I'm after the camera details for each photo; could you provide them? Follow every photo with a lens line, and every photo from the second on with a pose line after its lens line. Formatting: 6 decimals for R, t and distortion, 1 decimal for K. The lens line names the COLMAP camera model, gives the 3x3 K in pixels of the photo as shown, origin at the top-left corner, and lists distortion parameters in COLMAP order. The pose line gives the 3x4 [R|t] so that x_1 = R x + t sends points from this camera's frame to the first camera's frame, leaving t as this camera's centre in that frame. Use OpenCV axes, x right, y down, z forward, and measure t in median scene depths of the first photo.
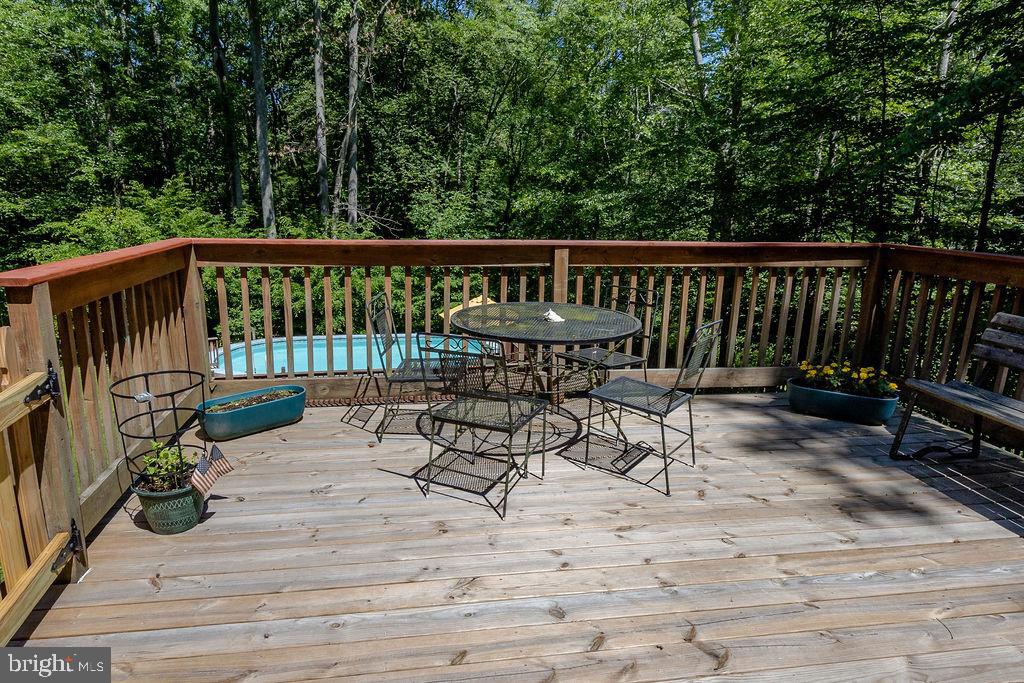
lens RADIAL K [[604.4, 0, 512.0], [0, 604.4, 341.5], [0, 0, 1]] dist [-0.007828, -0.000233]
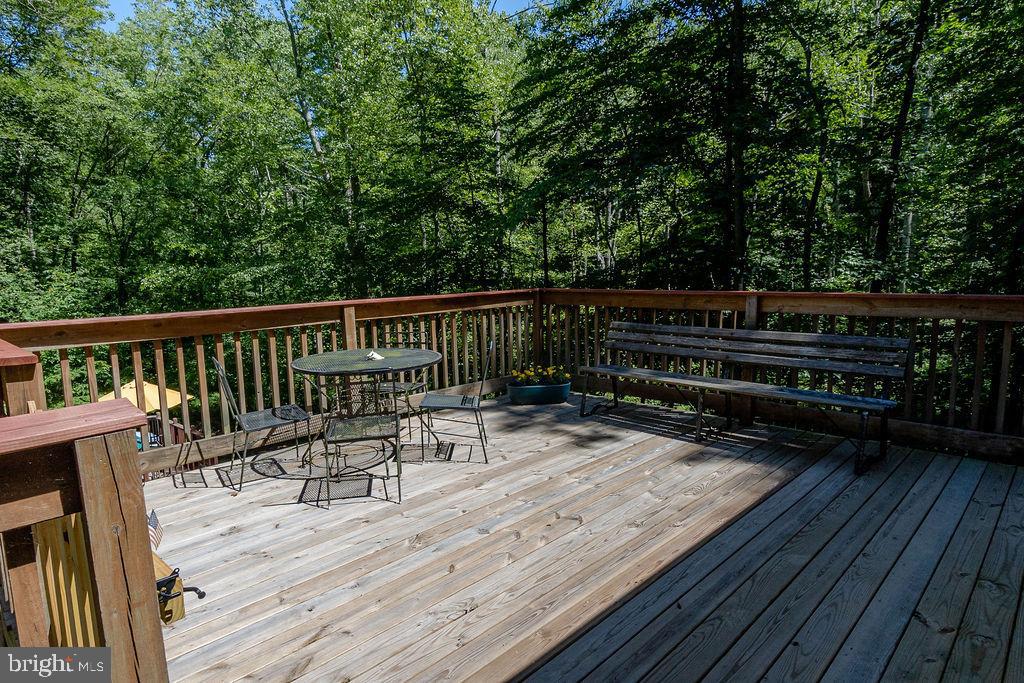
lens RADIAL K [[604.4, 0, 512.0], [0, 604.4, 341.5], [0, 0, 1]] dist [-0.007828, -0.000233]
pose [[0.786431, -0.110084, 0.607789, -0.431609], [0.176934, 0.982905, -0.050913, 0.040866], [-0.591794, 0.147579, 0.792465, -0.183724]]
